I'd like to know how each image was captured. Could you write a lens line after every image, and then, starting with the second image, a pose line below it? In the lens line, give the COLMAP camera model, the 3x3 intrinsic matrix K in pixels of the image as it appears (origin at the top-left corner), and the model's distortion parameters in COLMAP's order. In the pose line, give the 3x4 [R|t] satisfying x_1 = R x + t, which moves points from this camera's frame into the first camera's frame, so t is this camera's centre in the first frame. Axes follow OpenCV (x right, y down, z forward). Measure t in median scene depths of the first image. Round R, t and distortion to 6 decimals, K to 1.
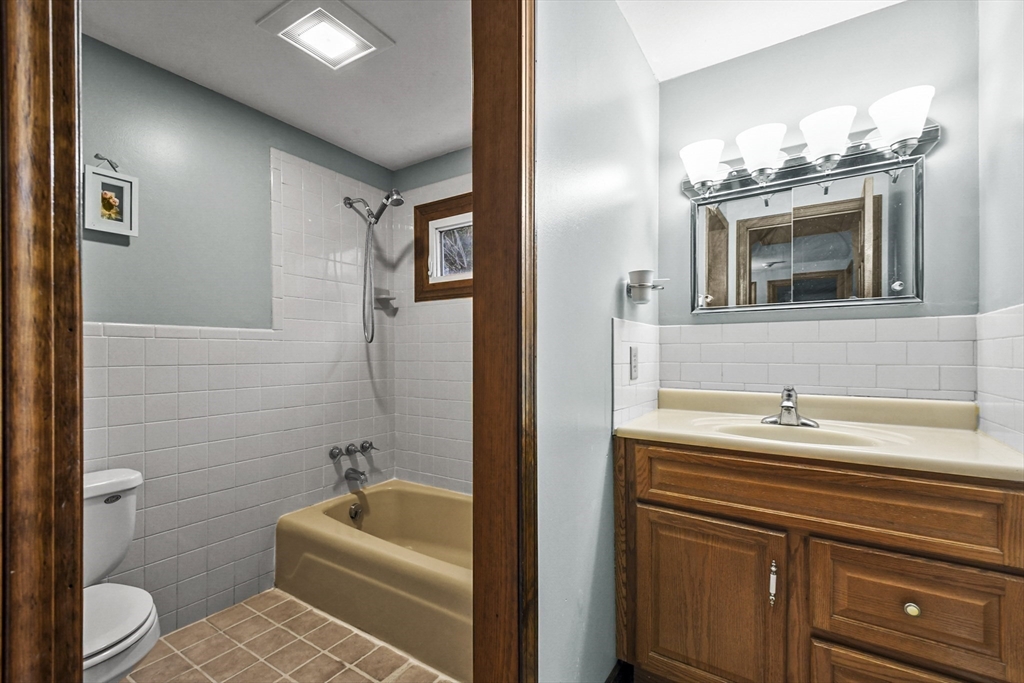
lens RADIAL K [[444.5, 0, 506.7], [0, 444.5, 355.0], [0, 0, 1]] dist [0.043083, -0.024904]
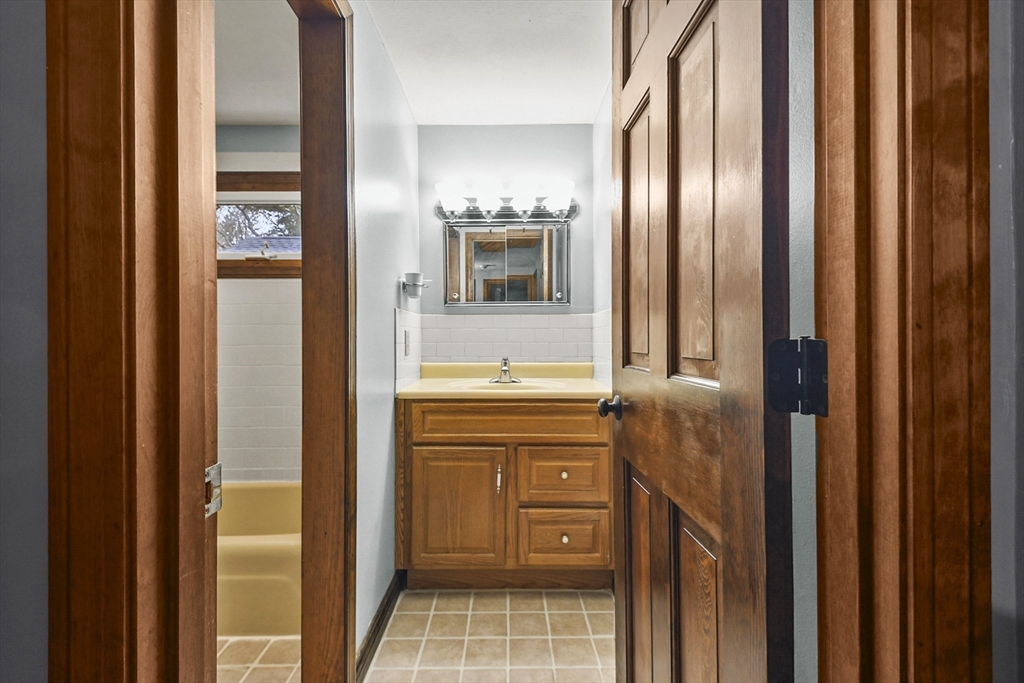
lens RADIAL K [[463.5, 0, 512.0], [0, 463.5, 341.5], [0, 0, 1]] dist [-0.001187, -0.000205]
pose [[0.825277, -0.005072, 0.564706, -0.247832], [0.004074, 0.999987, 0.003027, 0.011911], [-0.564714, -0.000198, 0.825287, -0.316751]]
